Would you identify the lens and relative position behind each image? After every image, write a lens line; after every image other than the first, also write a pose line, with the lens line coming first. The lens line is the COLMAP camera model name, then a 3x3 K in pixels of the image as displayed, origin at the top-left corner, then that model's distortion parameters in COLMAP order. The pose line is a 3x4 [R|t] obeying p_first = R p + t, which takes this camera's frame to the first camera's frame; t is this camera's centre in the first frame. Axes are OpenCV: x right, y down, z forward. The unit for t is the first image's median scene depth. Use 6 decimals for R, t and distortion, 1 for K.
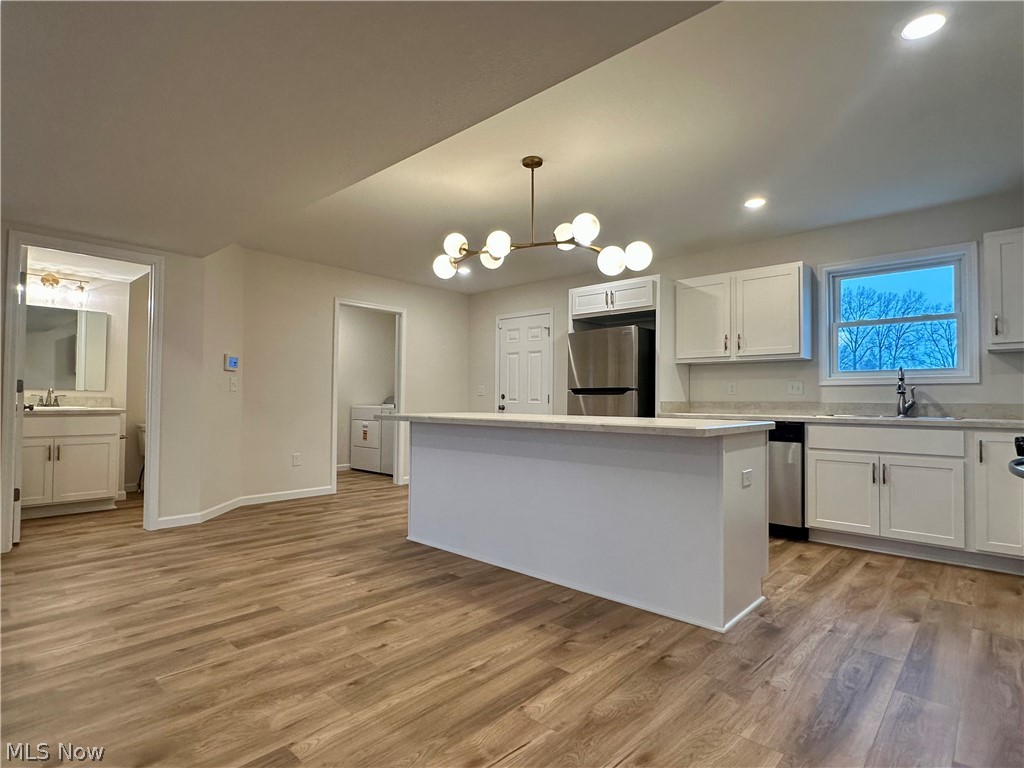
lens RADIAL K [[543.7, 0, 502.4], [0, 543.7, 381.5], [0, 0, 1]] dist [-0.003964, -0.000337]
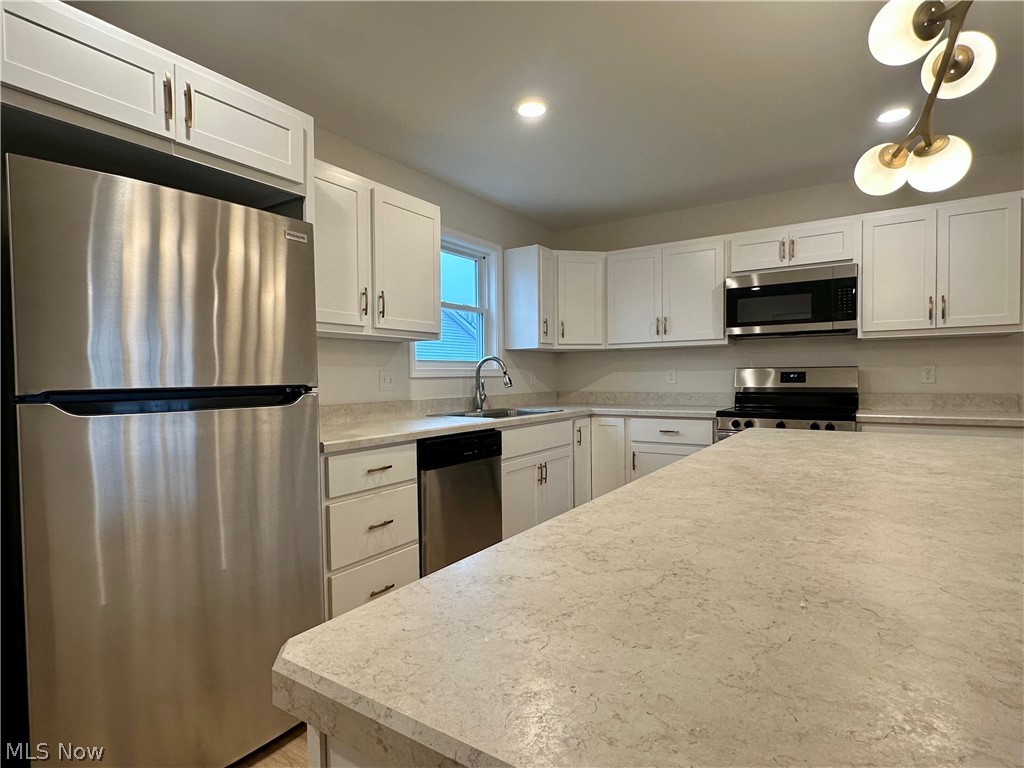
lens RADIAL K [[533.0, 0, 524.0], [0, 533.0, 385.0], [0, 0, 1]] dist [-0.000331, 0.000094]
pose [[-0.180993, -0.024737, 0.983173, -0.228220], [-0.026353, 0.999447, 0.020295, -0.000948], [-0.983131, -0.022237, -0.181545, 1.335649]]
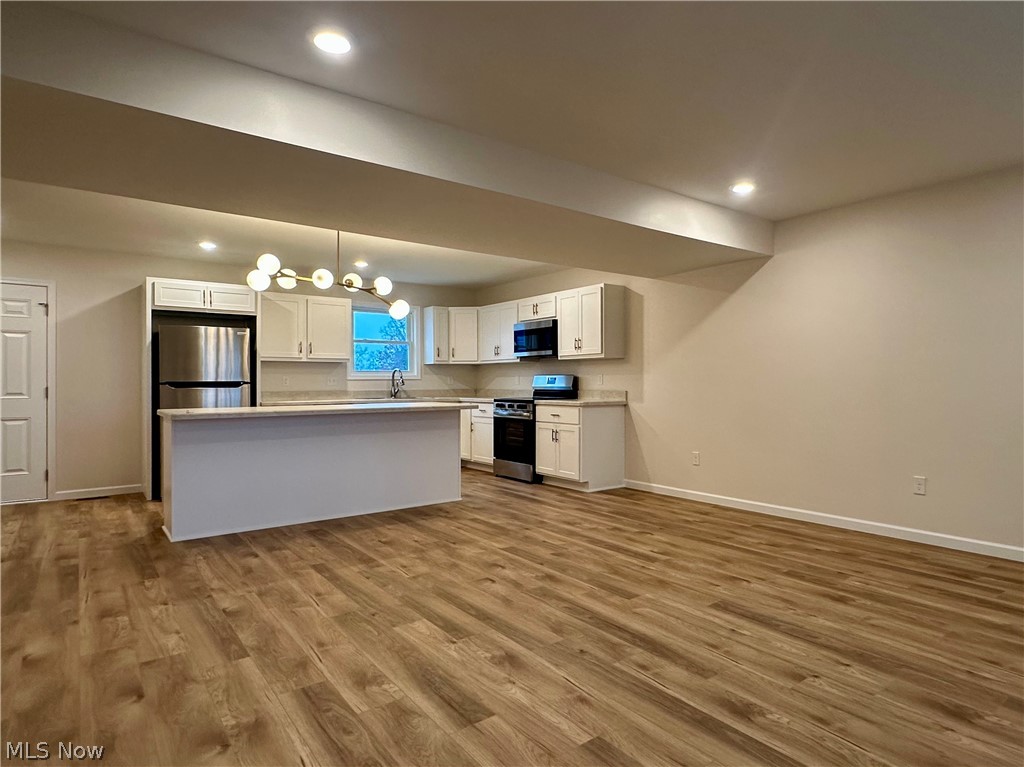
lens RADIAL K [[604.4, 0, 594.2], [0, 604.4, 378.2], [0, 0, 1]] dist [-0.000874, 0.000339]
pose [[0.106960, -0.005871, 0.994246, -1.418629], [-0.030149, 0.999504, 0.009146, -0.044412], [-0.993806, -0.030954, 0.106730, 0.168038]]
